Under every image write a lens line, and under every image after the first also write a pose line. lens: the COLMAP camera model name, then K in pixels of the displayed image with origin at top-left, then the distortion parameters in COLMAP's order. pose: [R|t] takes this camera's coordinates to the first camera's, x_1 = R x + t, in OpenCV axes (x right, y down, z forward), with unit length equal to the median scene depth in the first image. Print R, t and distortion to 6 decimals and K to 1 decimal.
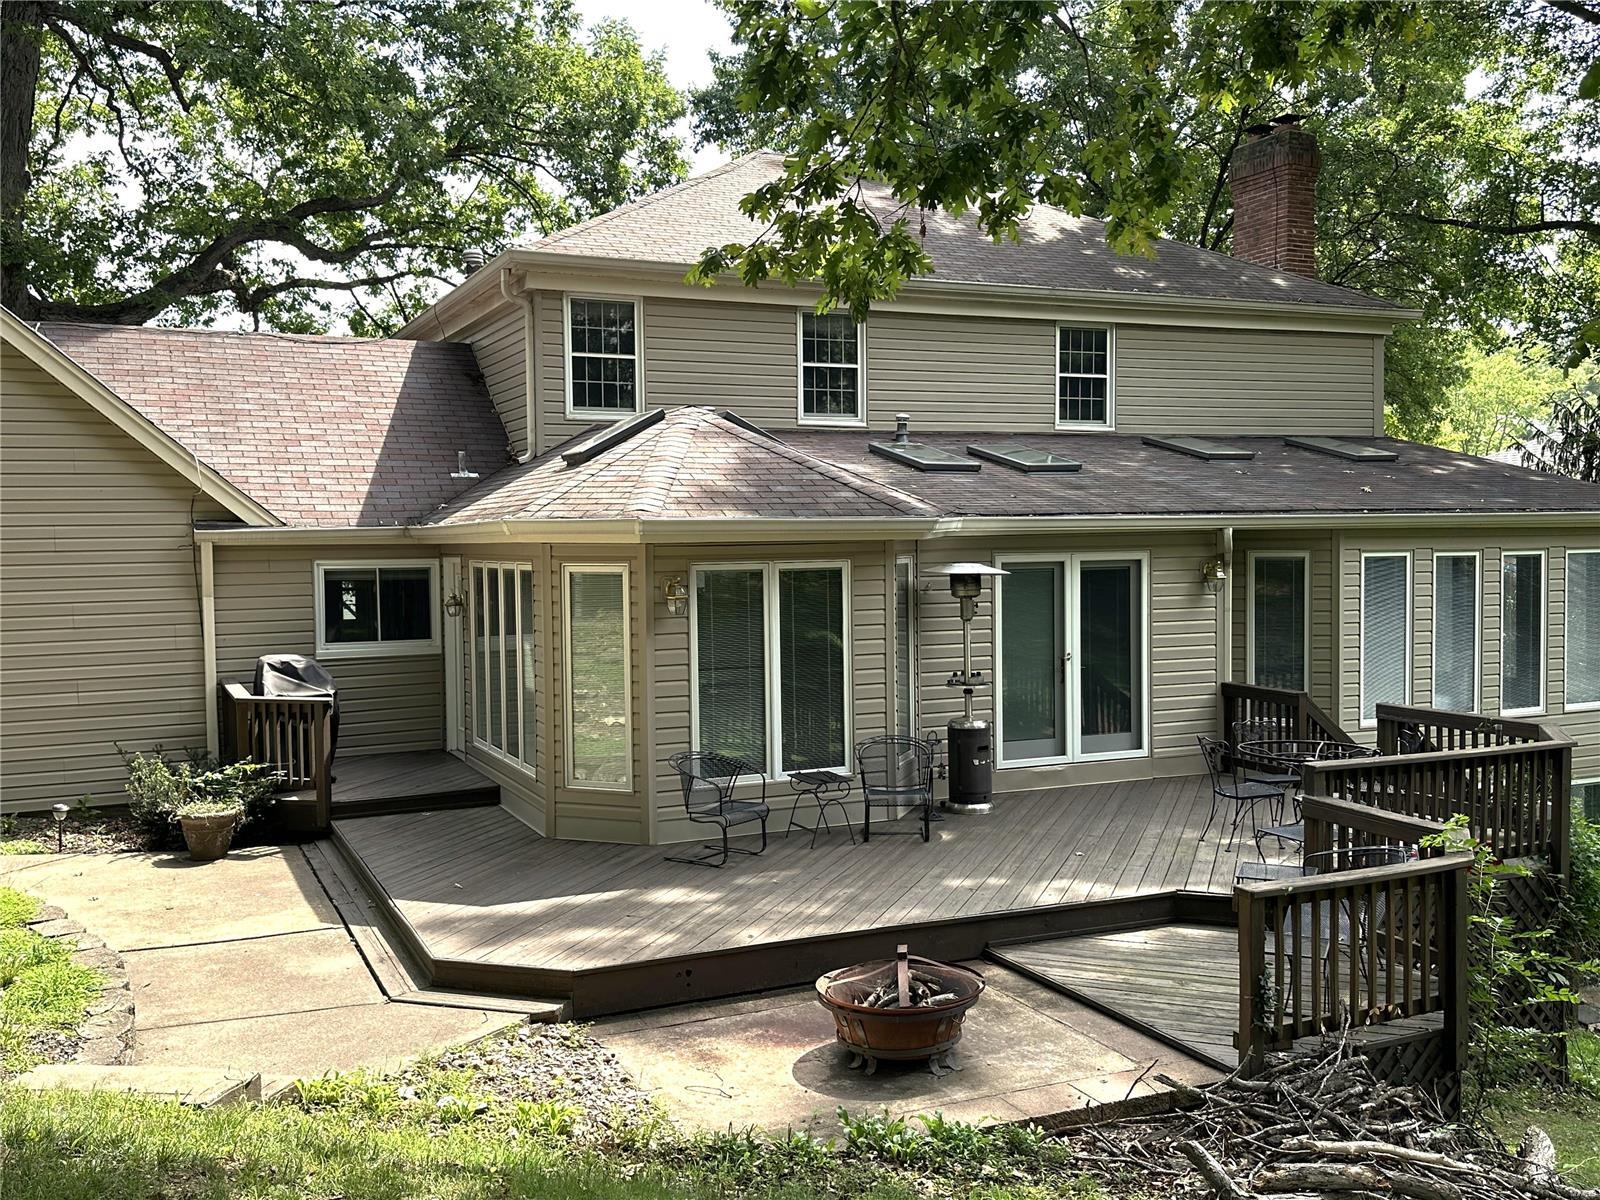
lens RADIAL K [[1502.2, 0, 800.0], [0, 1502.2, 600.0], [0, 0, 1]] dist [0.003505, -0.001488]
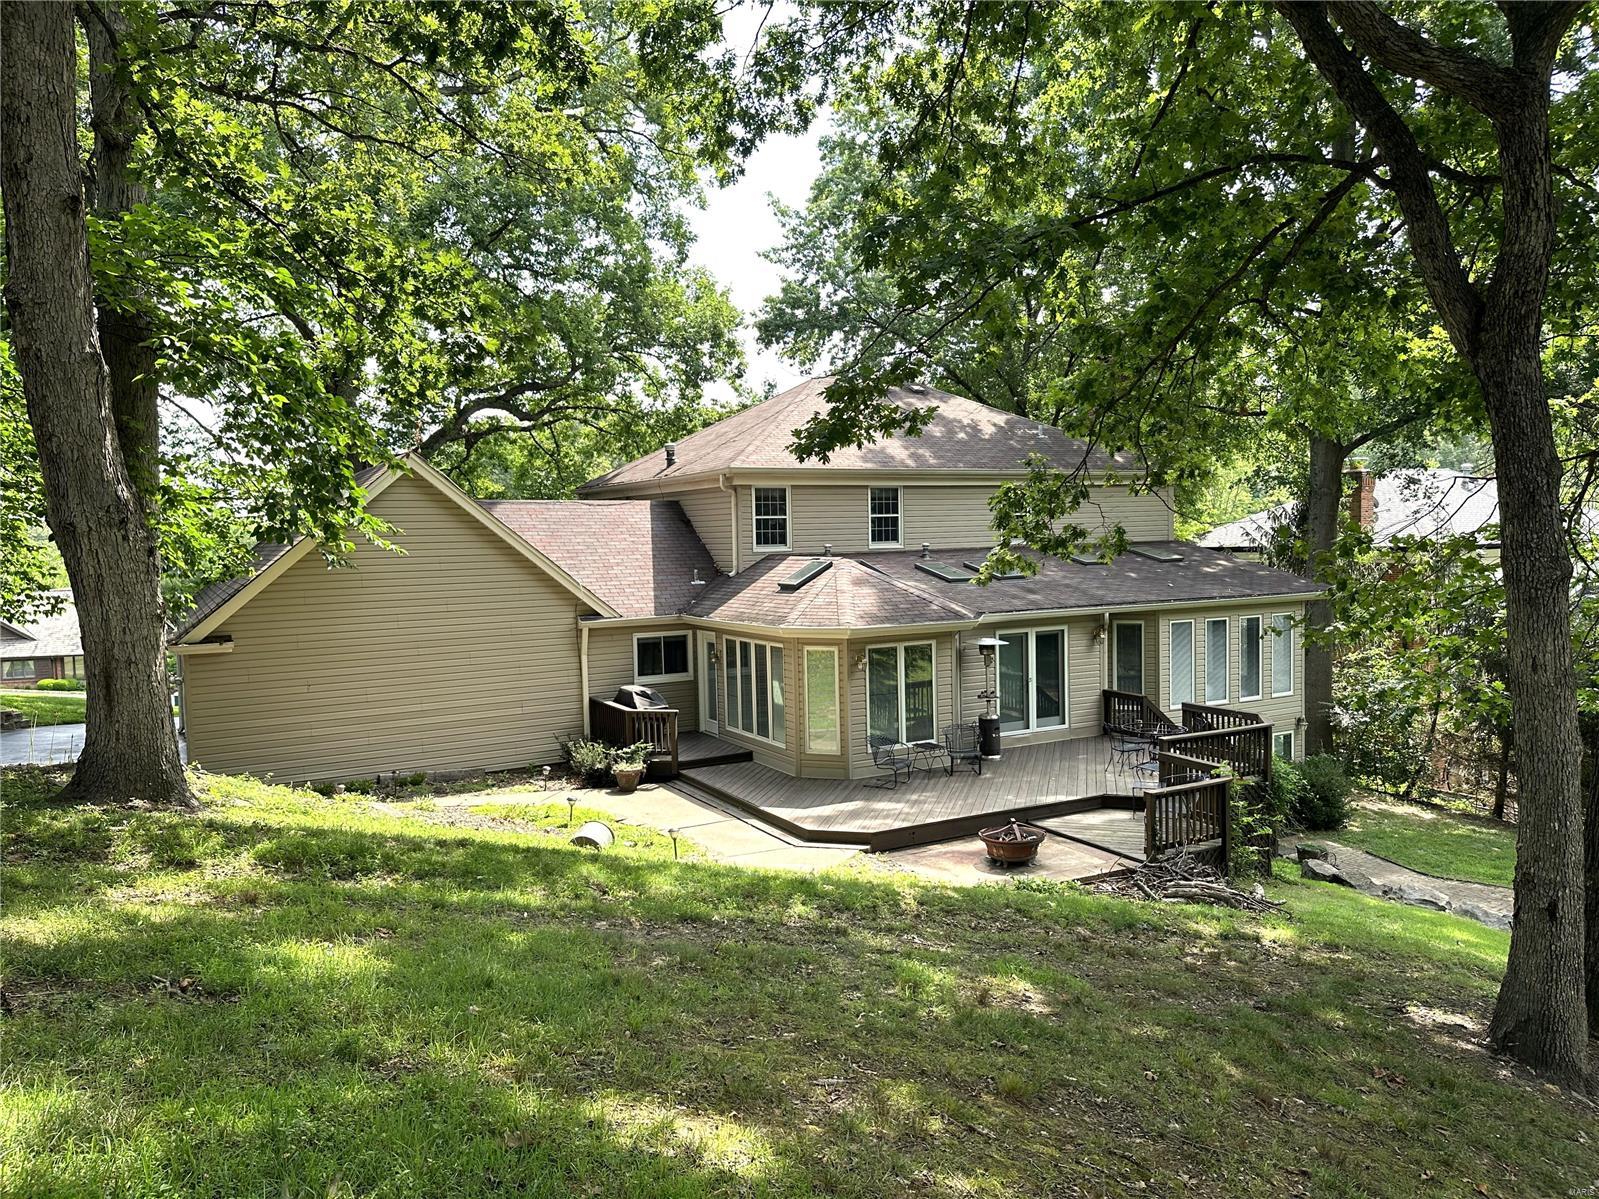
lens RADIAL K [[1115.1, 0, 799.5], [0, 1115.1, 599.5], [0, 0, 1]] dist [0.005211, 0.000483]
pose [[0.997917, -0.014000, 0.062968, -0.246643], [0.013418, 0.999863, 0.009660, -0.098498], [-0.063094, -0.008795, 0.997969, -0.518871]]
